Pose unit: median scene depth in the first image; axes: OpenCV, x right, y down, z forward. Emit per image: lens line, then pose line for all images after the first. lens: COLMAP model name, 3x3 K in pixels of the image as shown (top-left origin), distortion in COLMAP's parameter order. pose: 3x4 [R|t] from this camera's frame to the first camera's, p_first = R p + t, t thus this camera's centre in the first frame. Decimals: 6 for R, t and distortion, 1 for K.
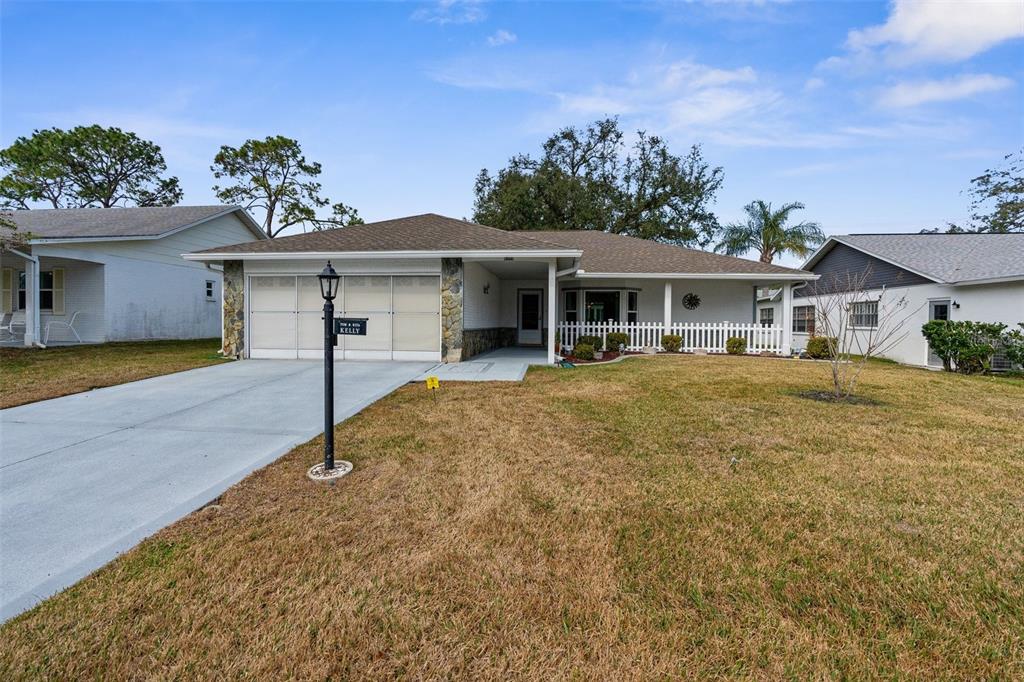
lens RADIAL K [[460.3, 0, 512.0], [0, 460.3, 341.0], [0, 0, 1]] dist [0.000482, 0.000429]
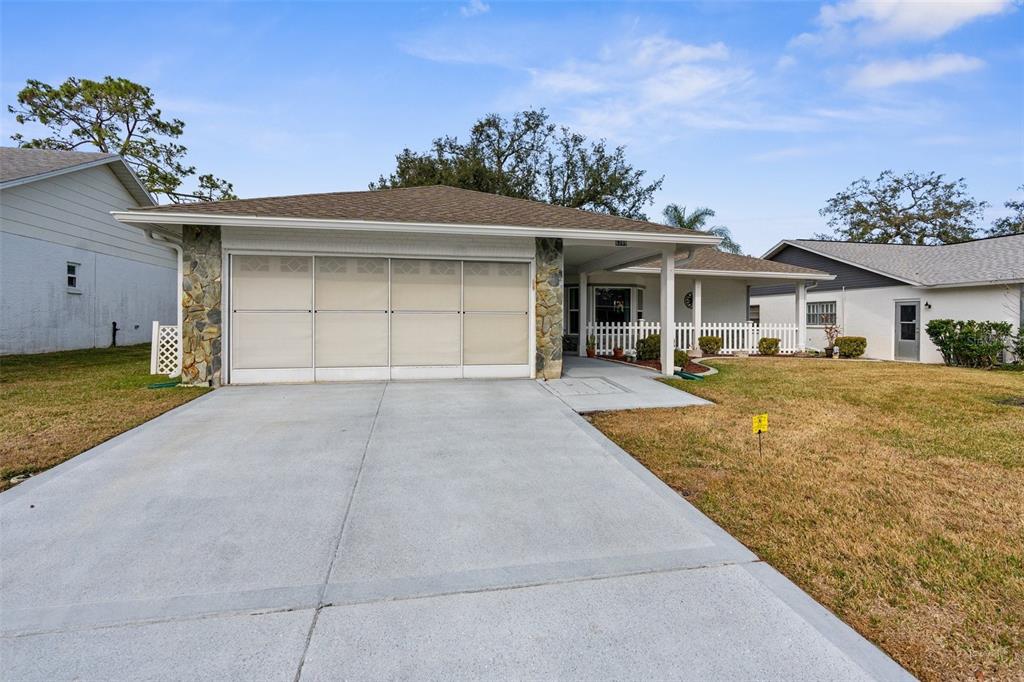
lens RADIAL K [[466.2, 0, 511.1], [0, 466.2, 330.4], [0, 0, 1]] dist [0.000235, 0.001214]
pose [[0.956471, -0.010793, 0.291629, -0.238954], [0.016855, 0.999691, -0.018282, -0.010982], [-0.291342, 0.022402, 0.956357, 0.171108]]
